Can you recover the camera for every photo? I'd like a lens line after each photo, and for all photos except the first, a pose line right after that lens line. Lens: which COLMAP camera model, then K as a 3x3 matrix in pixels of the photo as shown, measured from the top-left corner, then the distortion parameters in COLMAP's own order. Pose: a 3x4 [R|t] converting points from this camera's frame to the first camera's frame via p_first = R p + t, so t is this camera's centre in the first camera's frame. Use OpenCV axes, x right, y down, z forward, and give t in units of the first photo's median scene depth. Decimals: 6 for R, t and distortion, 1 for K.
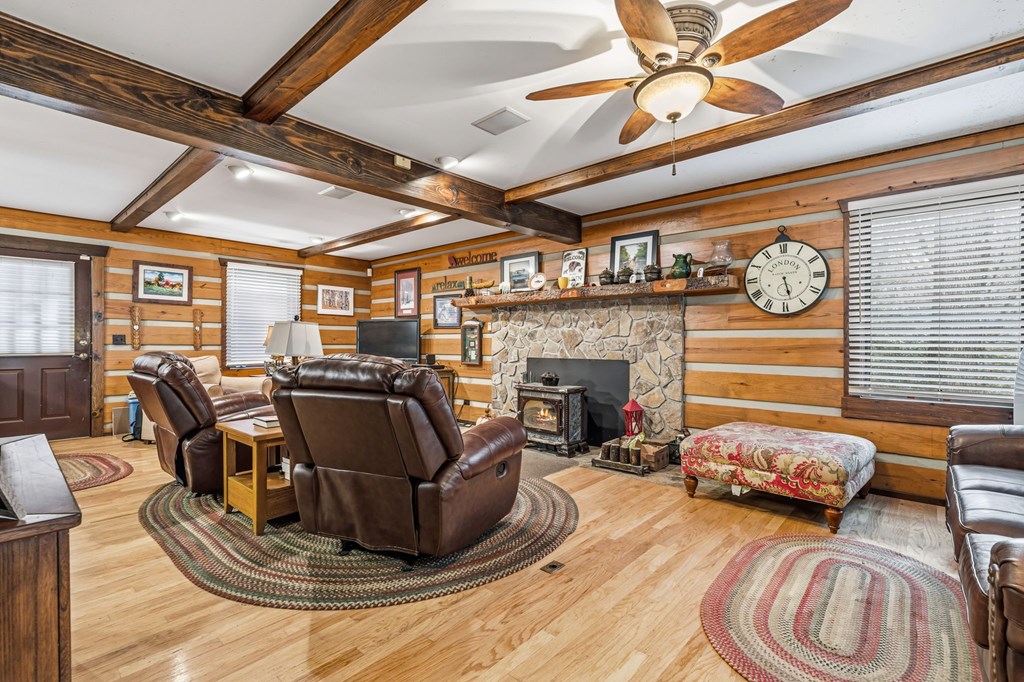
lens RADIAL K [[468.2, 0, 512.9], [0, 468.2, 341.6], [0, 0, 1]] dist [-0.005250, 0.001530]
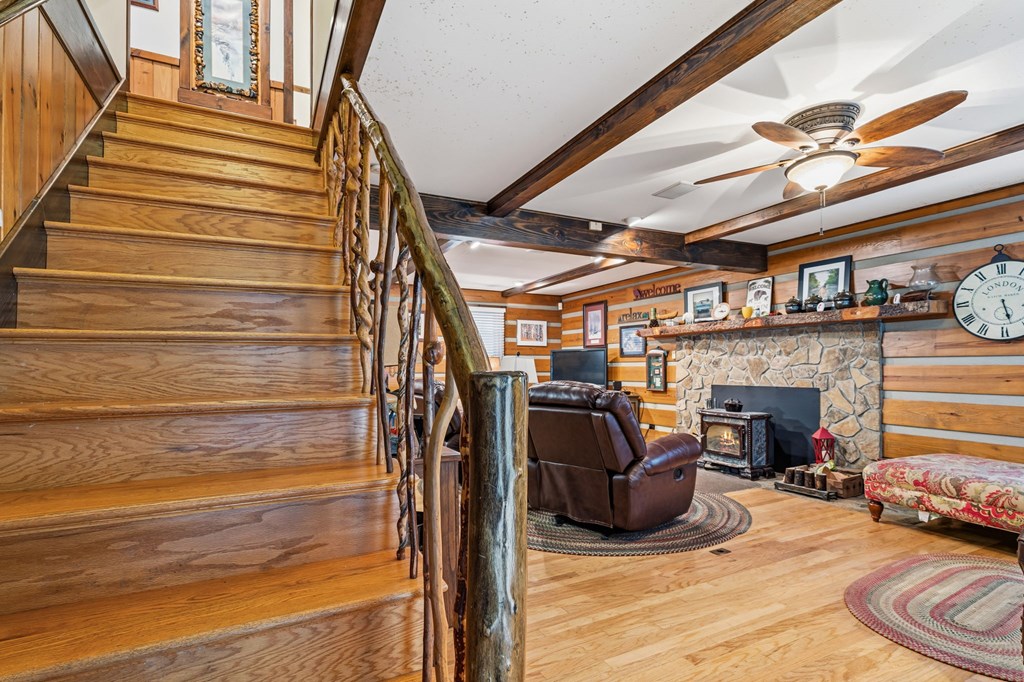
lens RADIAL K [[499.7, 0, 512.6], [0, 499.7, 365.8], [0, 0, 1]] dist [-0.001593, 0.001373]
pose [[0.930788, -0.006925, -0.365493, 0.029258], [0.005968, 0.999975, -0.003749, -0.007166], [0.365510, 0.001308, 0.930806, -0.220734]]
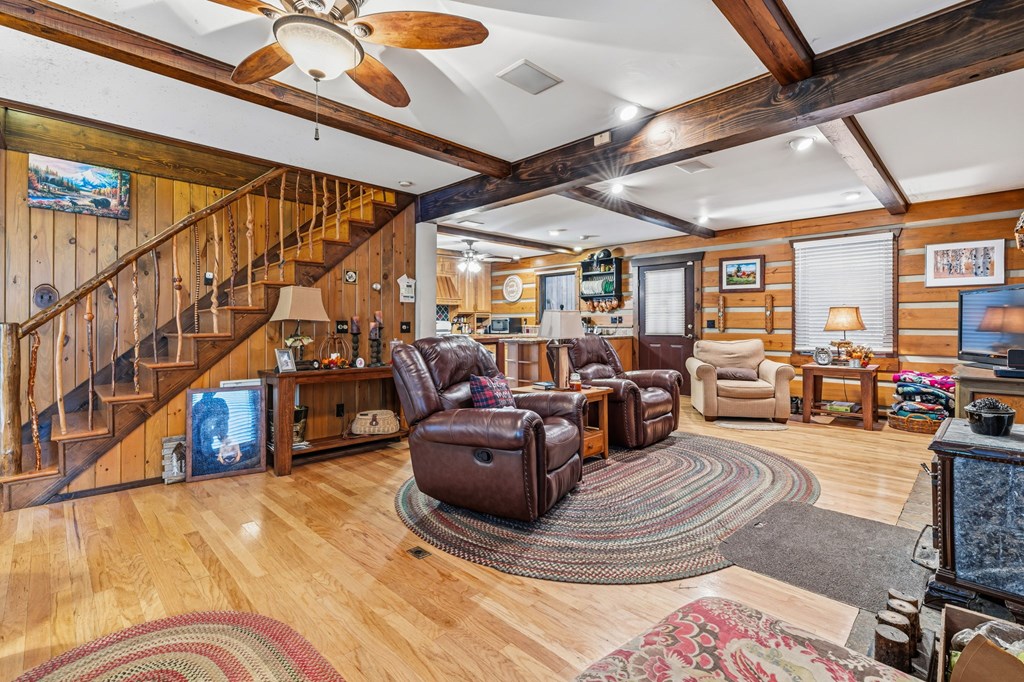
lens RADIAL K [[468.2, 0, 501.3], [0, 468.2, 325.4], [0, 0, 1]] dist [-0.005250, 0.001530]
pose [[-0.069579, -0.000611, -0.997576, 0.522229], [0.001943, 0.999998, -0.000748, -0.000608], [0.997575, -0.001990, -0.069578, 0.609531]]
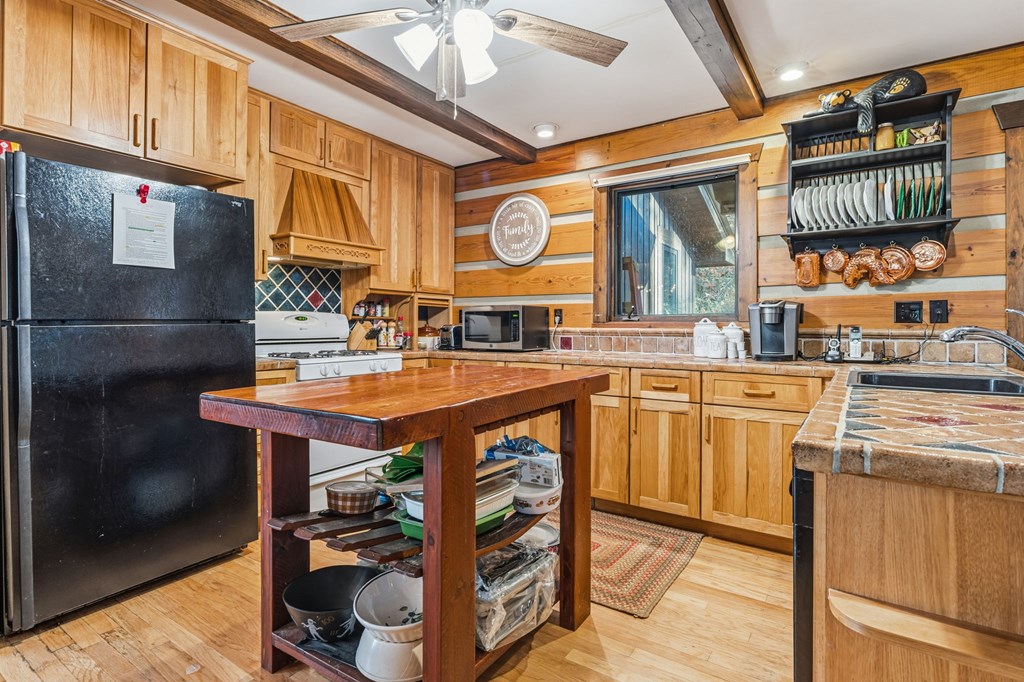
lens RADIAL K [[516.2, 0, 513.4], [0, 516.2, 325.8], [0, 0, 1]] dist [-0.000707, -0.001779]
pose [[0.142660, -0.006158, -0.989753, -0.706208], [-0.006906, 0.999950, -0.007217, 0.001926], [0.989748, 0.007865, 0.142610, 0.382273]]
